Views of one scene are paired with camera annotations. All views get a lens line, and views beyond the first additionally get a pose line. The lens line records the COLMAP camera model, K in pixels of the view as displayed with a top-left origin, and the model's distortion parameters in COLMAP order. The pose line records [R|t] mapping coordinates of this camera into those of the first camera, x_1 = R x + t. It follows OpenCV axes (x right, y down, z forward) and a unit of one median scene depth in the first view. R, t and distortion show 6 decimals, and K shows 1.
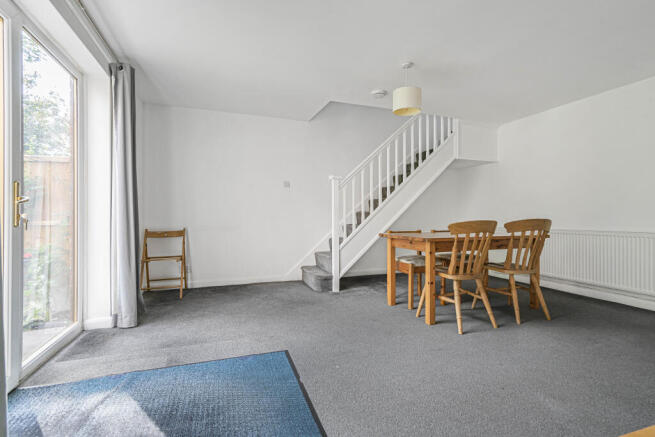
lens RADIAL K [[306.8, 0, 325.6], [0, 306.8, 215.0], [0, 0, 1]] dist [-0.000488, 0.000091]
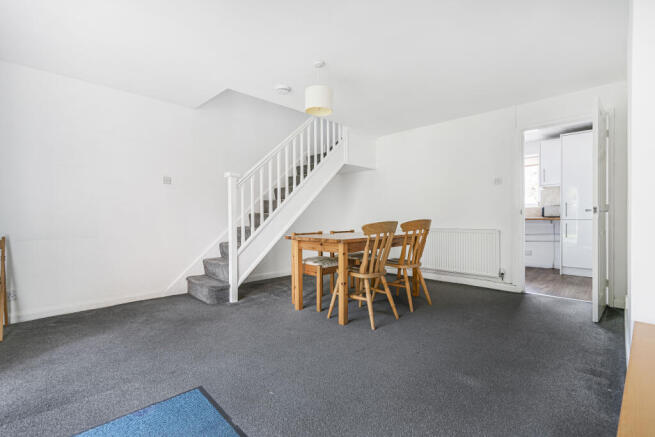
lens RADIAL K [[301.9, 0, 329.2], [0, 301.9, 216.3], [0, 0, 1]] dist [0.002164, 0.000581]
pose [[0.907427, -0.003688, 0.420194, -0.105954], [0.004035, 0.999992, 0.000063, -0.000213], [-0.420191, 0.001638, 0.907434, 0.101095]]
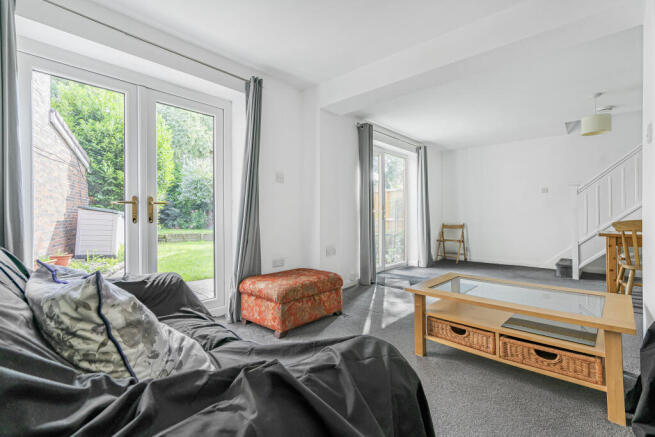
lens RADIAL K [[306.8, 0, 325.6], [0, 306.8, 215.0], [0, 0, 1]] dist [-0.000488, 0.000091]
pose [[0.496711, 0.001365, -0.867915, 0.751934], [0.003431, 0.999988, 0.003537, -0.011442], [0.867909, -0.004734, 0.496700, -0.566267]]
